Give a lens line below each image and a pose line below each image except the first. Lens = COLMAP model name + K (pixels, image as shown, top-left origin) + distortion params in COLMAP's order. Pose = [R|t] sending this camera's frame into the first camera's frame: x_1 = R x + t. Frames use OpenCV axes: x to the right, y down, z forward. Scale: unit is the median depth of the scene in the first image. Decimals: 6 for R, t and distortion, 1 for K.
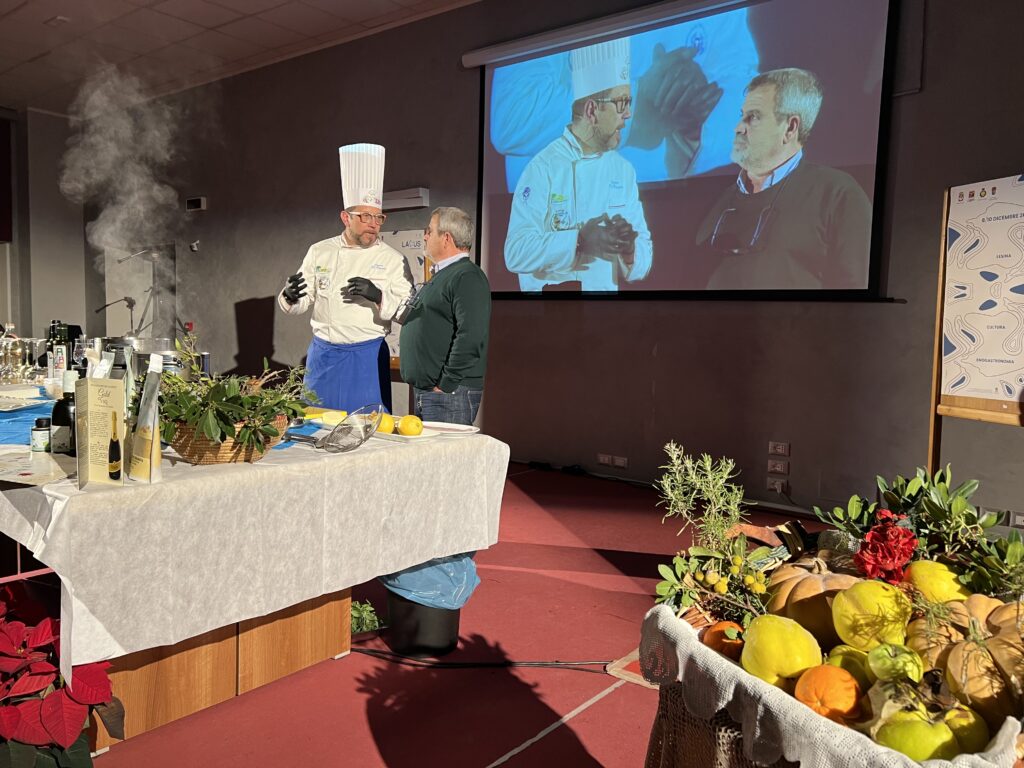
lens RADIAL K [[765.6, 0, 514.9], [0, 765.6, 371.1], [0, 0, 1]] dist [0.096148, -0.088071]
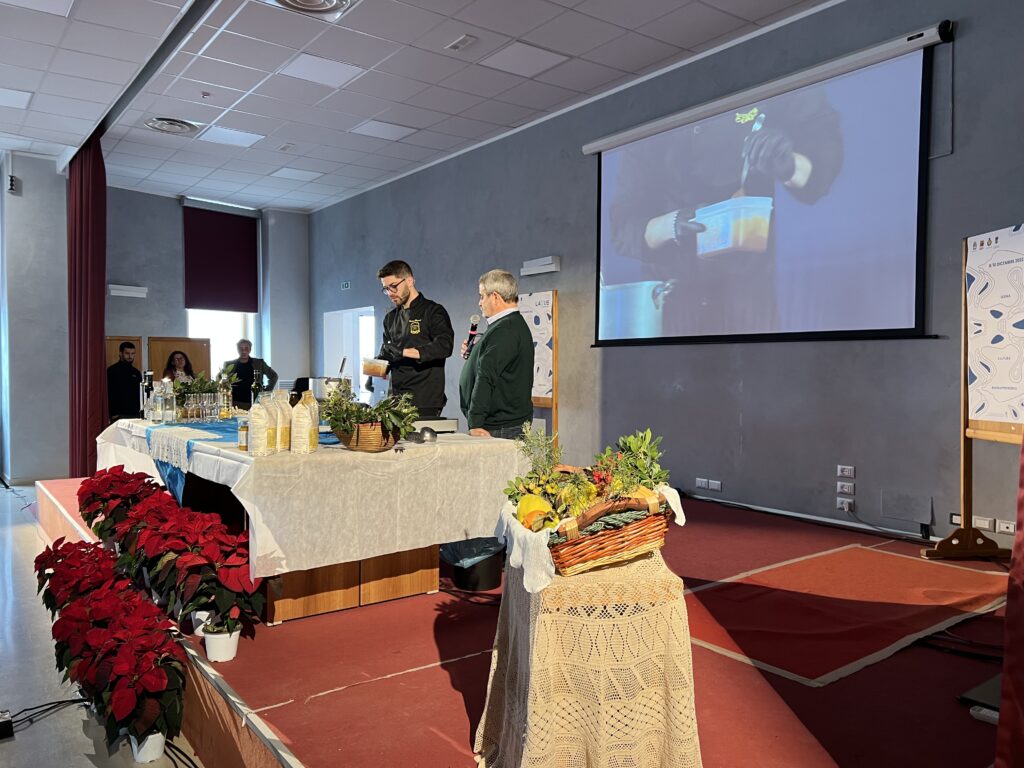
lens RADIAL K [[755.8, 0, 518.8], [0, 755.8, 385.7], [0, 0, 1]] dist [0.079844, -0.079036]
pose [[0.968155, -0.017228, -0.249757, 0.194784], [0.006673, 0.999051, -0.043048, 0.024766], [0.250262, 0.040010, 0.967351, -0.236728]]
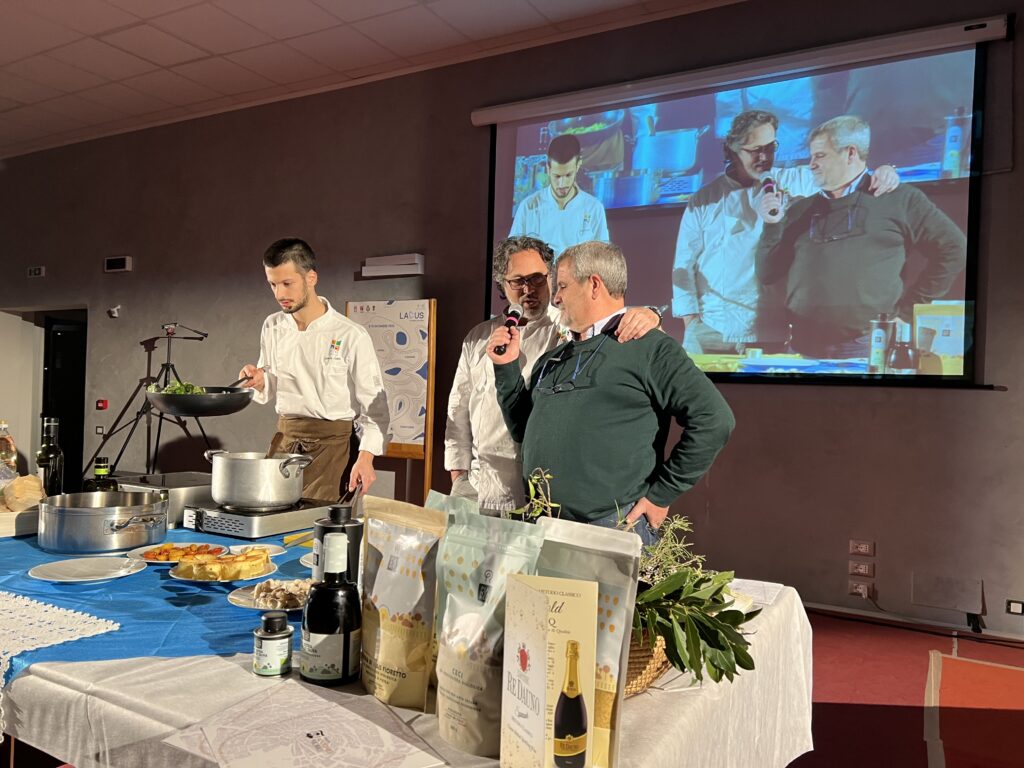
lens RADIAL K [[755.8, 0, 518.8], [0, 755.8, 385.7], [0, 0, 1]] dist [0.079844, -0.079036]
pose [[0.986475, 0.009253, 0.163649, -0.244520], [0.003293, 0.997085, -0.076228, -0.026400], [-0.163877, 0.075736, 0.983569, 0.205046]]
